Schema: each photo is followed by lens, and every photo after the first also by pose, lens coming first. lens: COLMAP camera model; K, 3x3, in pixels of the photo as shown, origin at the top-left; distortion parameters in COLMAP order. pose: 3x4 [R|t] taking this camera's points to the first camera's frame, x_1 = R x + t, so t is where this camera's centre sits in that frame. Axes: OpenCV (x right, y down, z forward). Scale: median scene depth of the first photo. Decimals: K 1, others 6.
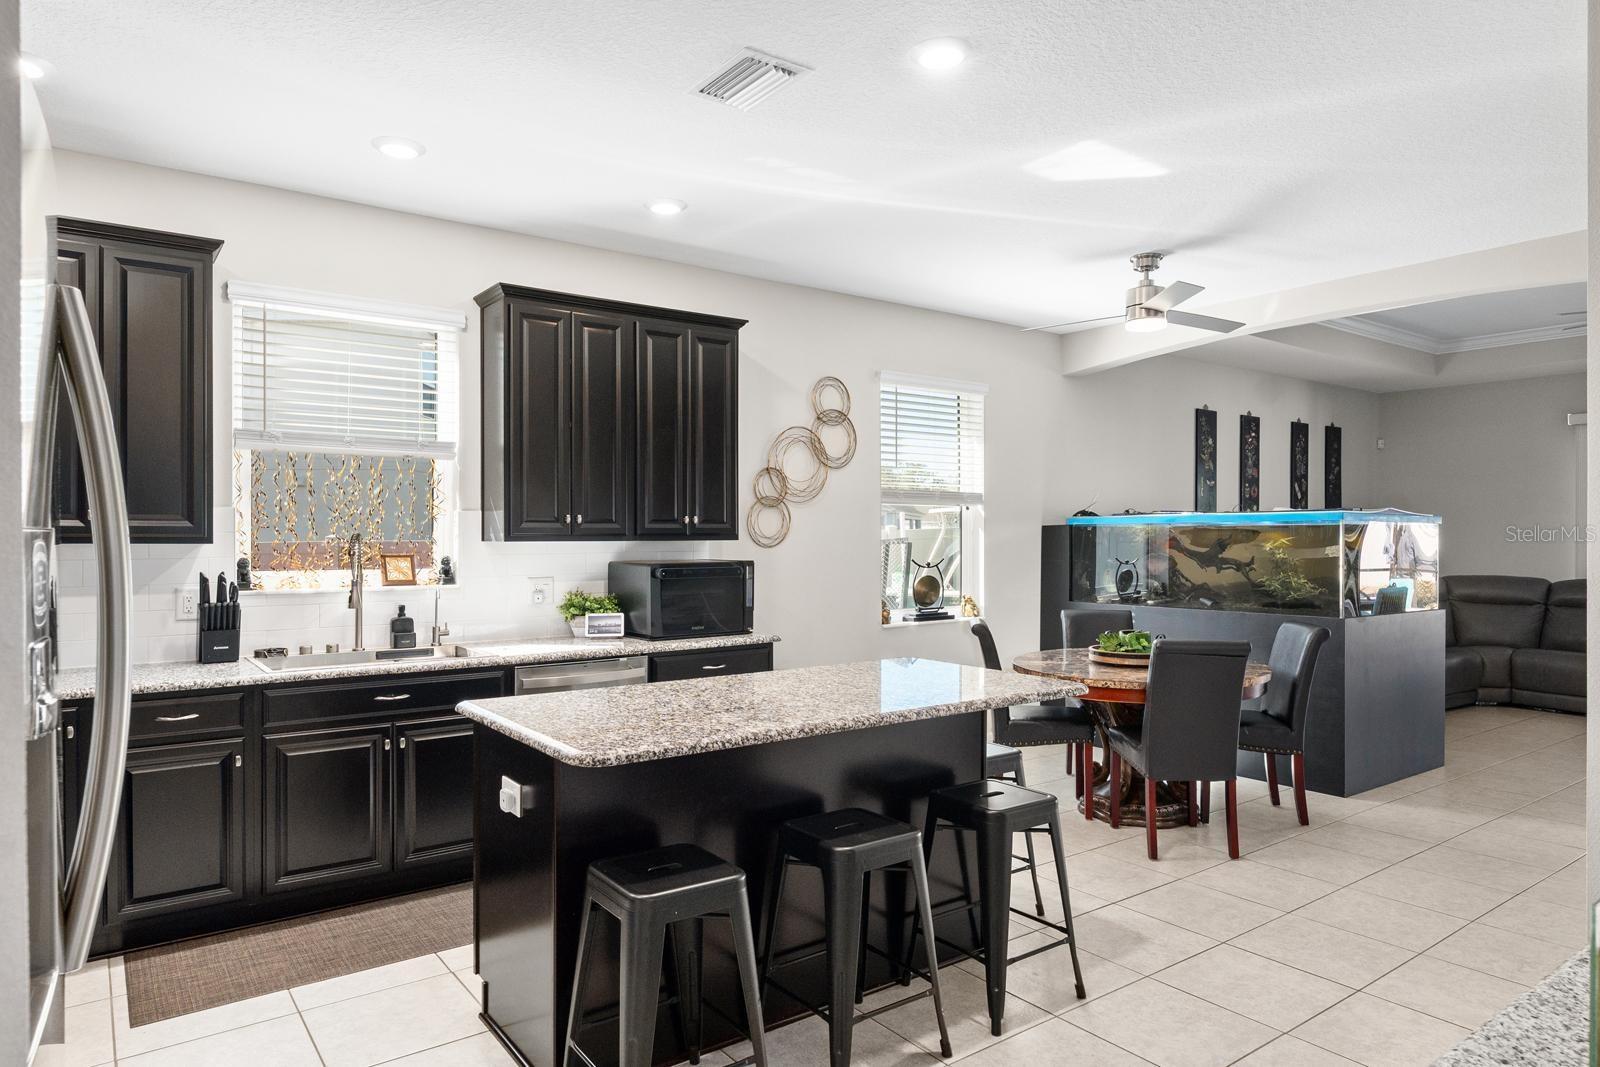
lens RADIAL K [[976.1, 0, 791.8], [0, 976.1, 538.3], [0, 0, 1]] dist [0.001280, -0.000523]
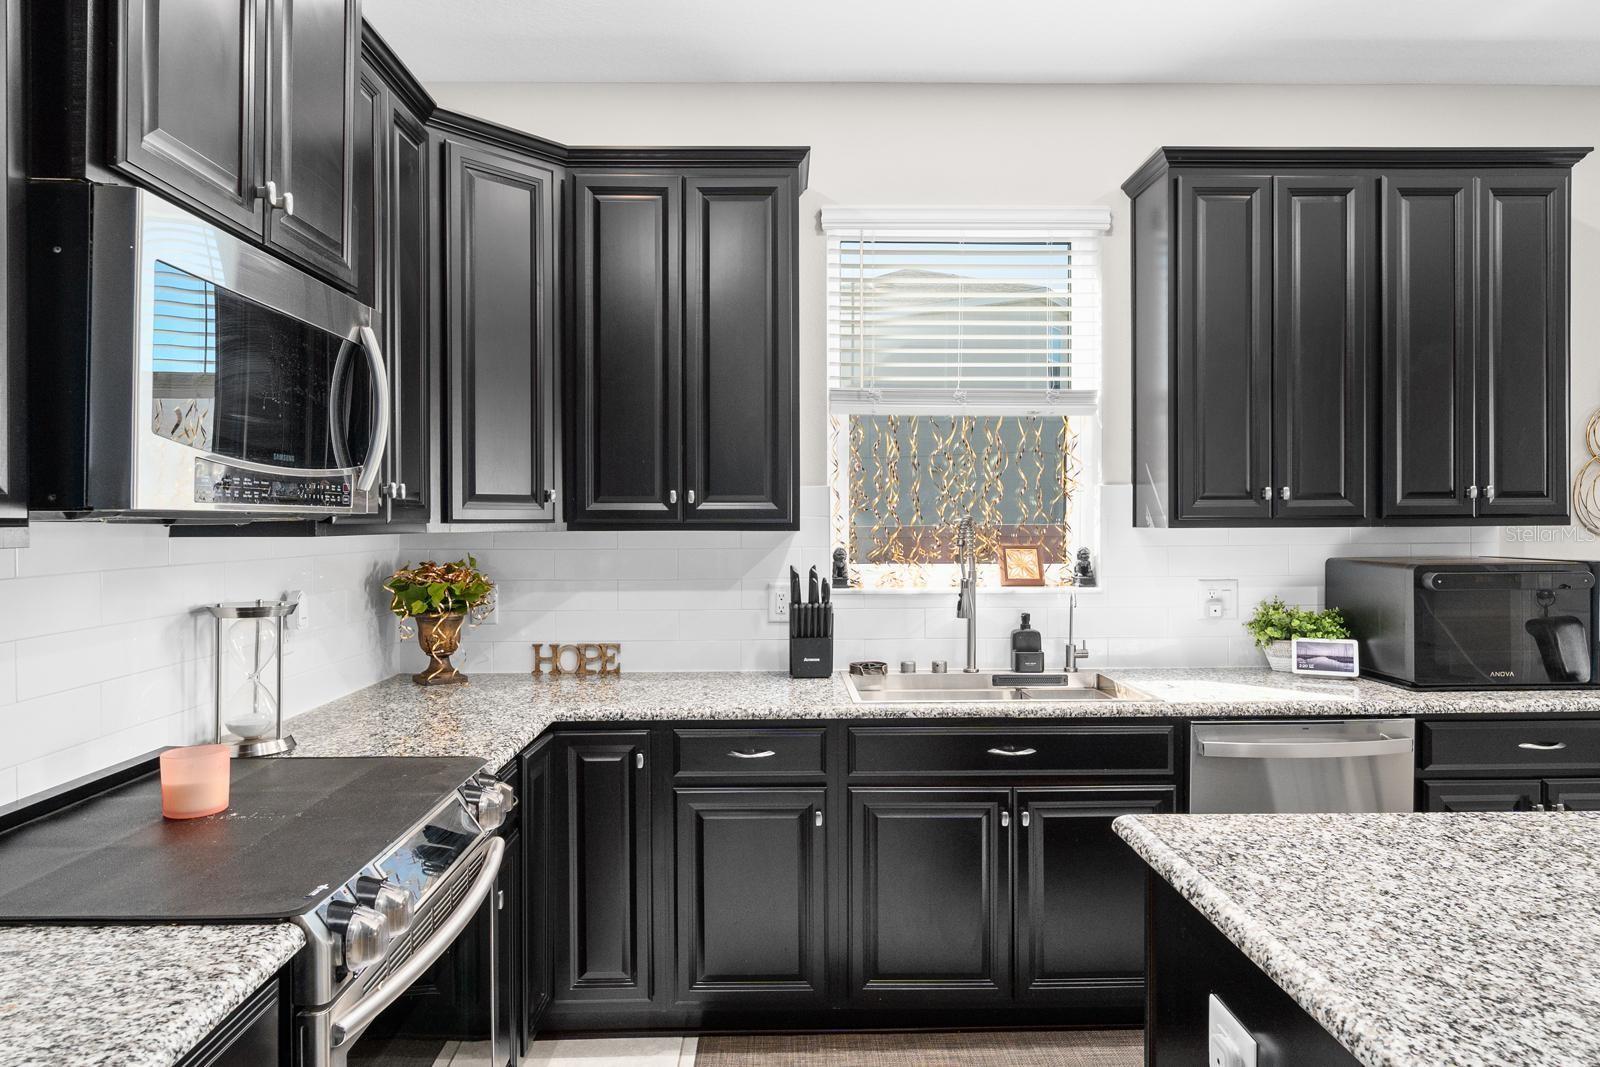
lens RADIAL K [[976.1, 0, 800.2], [0, 976.1, 530.4], [0, 0, 1]] dist [0.001280, -0.000523]
pose [[0.819697, 0.003734, -0.572786, -0.110700], [0.002365, 0.999948, 0.009903, -0.002243], [0.572793, -0.009472, 0.819645, 0.282866]]
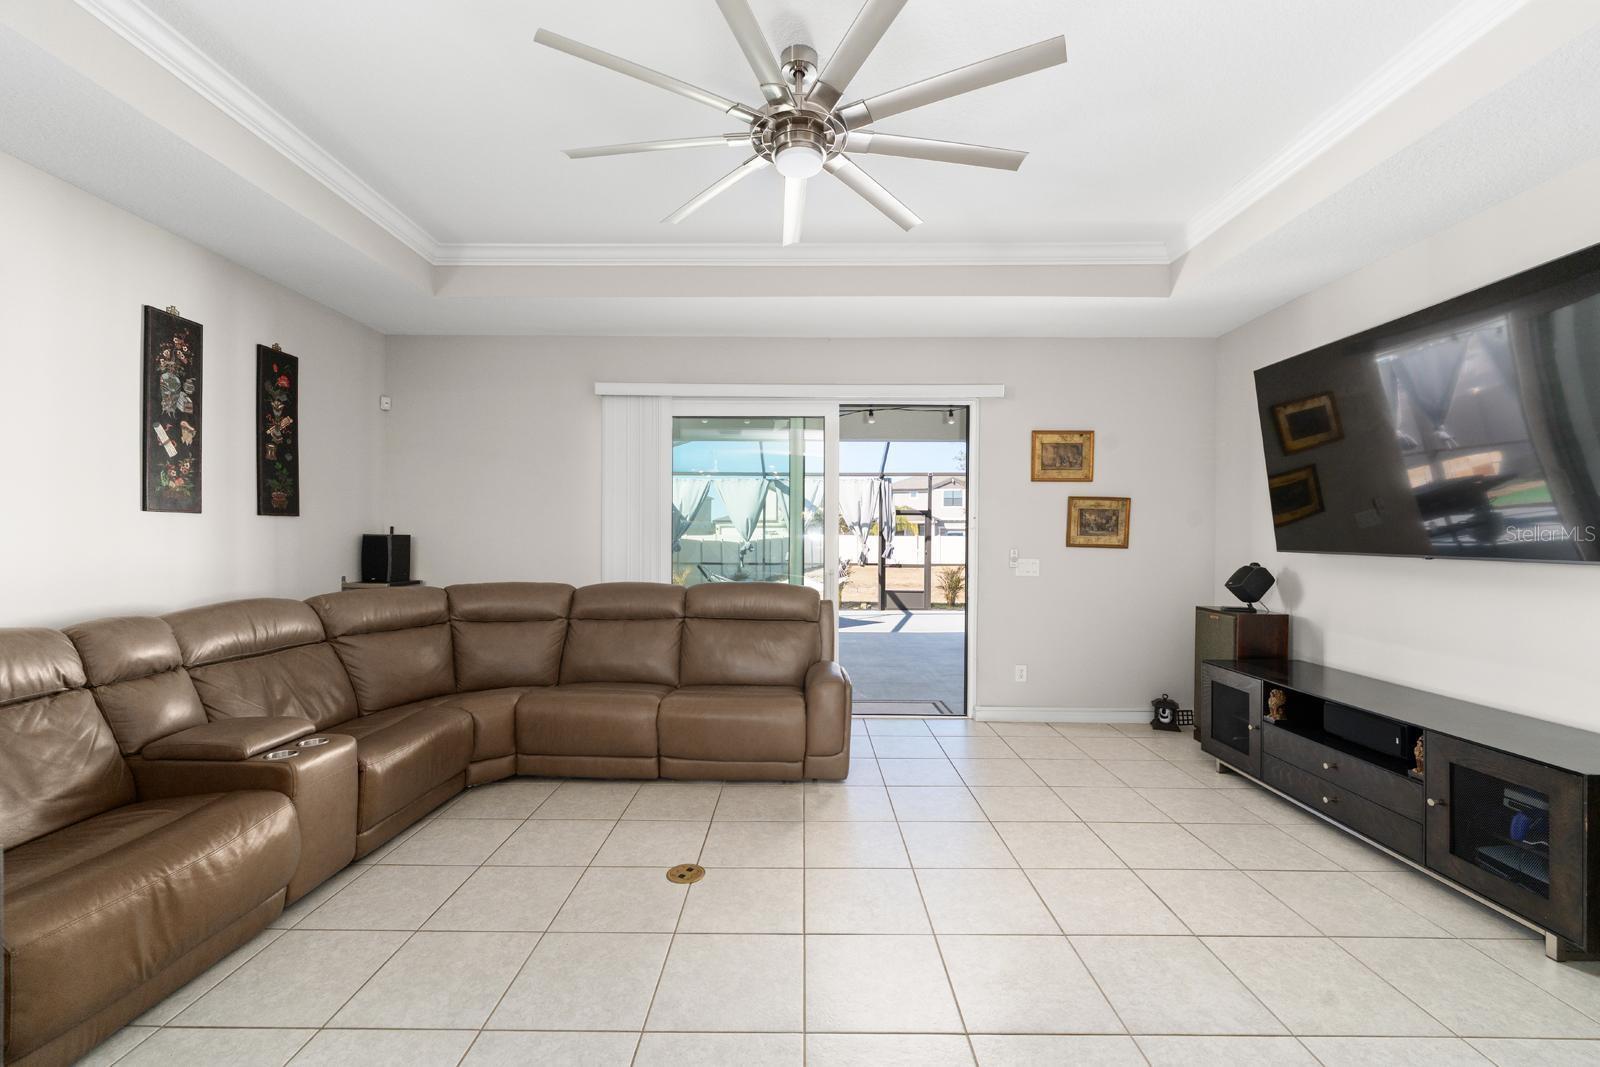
lens RADIAL K [[649.6, 0, 802.6], [0, 649.6, 540.1], [0, 0, 1]] dist [-0.003904, -0.000119]
pose [[0.583525, -0.001303, 0.812094, 0.892714], [-0.002401, 0.999992, 0.003330, 0.006405], [-0.812091, -0.003893, 0.583517, 1.058381]]
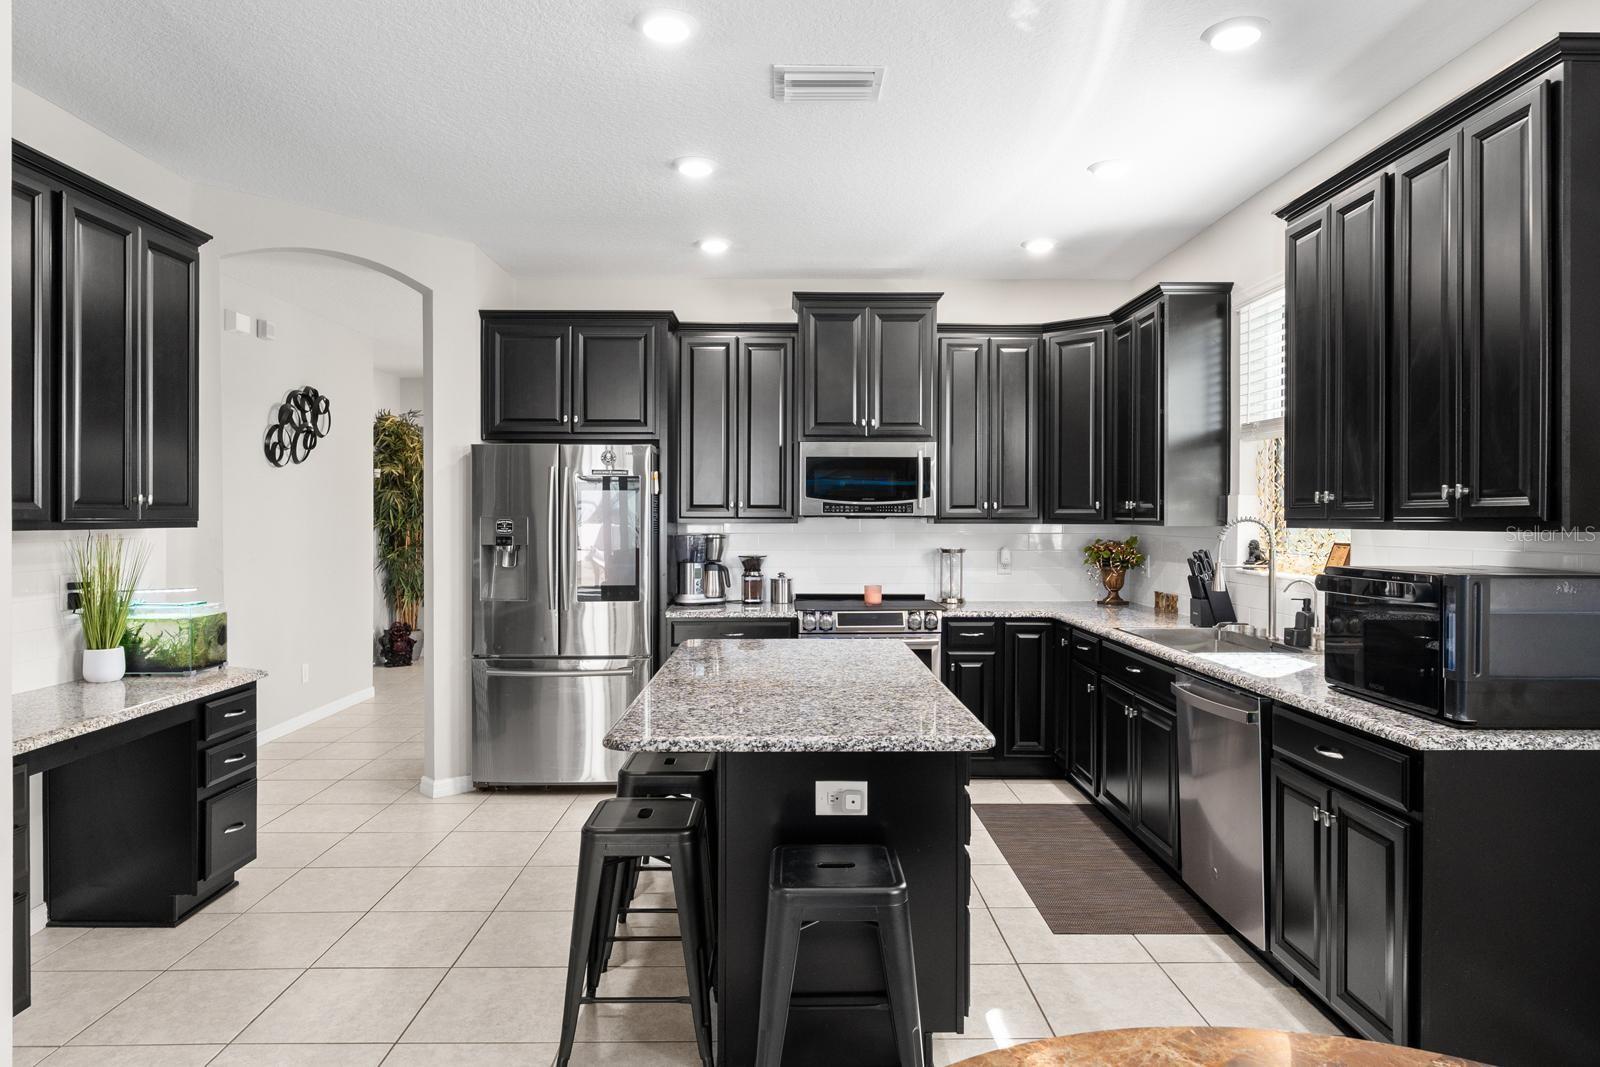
lens RADIAL K [[976.1, 0, 802.0], [0, 976.1, 519.4], [0, 0, 1]] dist [0.001280, -0.000523]
pose [[-0.575270, -0.001567, -0.817962, 0.600050], [-0.010693, 0.999927, 0.005605, -0.003406], [0.817894, 0.011971, -0.575244, 1.130269]]
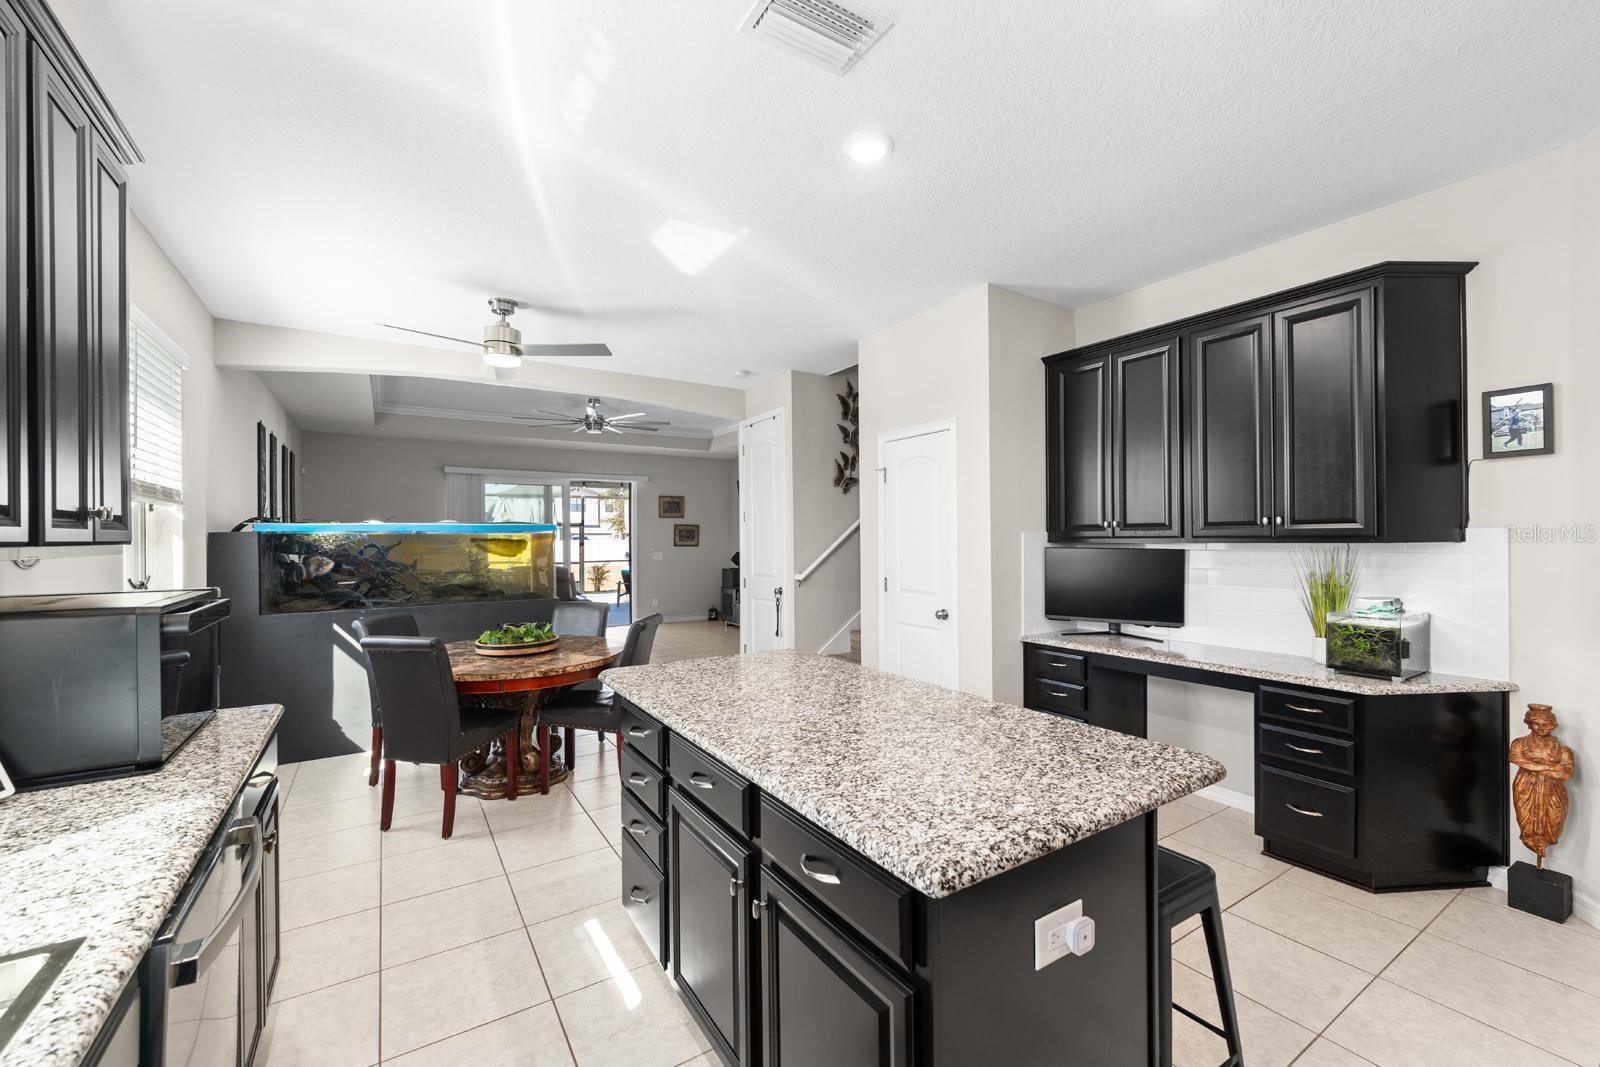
lens RADIAL K [[649.6, 0, 800.5], [0, 649.6, 537.3], [0, 0, 1]] dist [-0.003904, -0.000119]
pose [[0.063257, 0.002482, 0.997994, -0.441320], [0.008550, 0.999959, -0.003029, -0.002391], [-0.997961, 0.008724, 0.063233, 0.686052]]
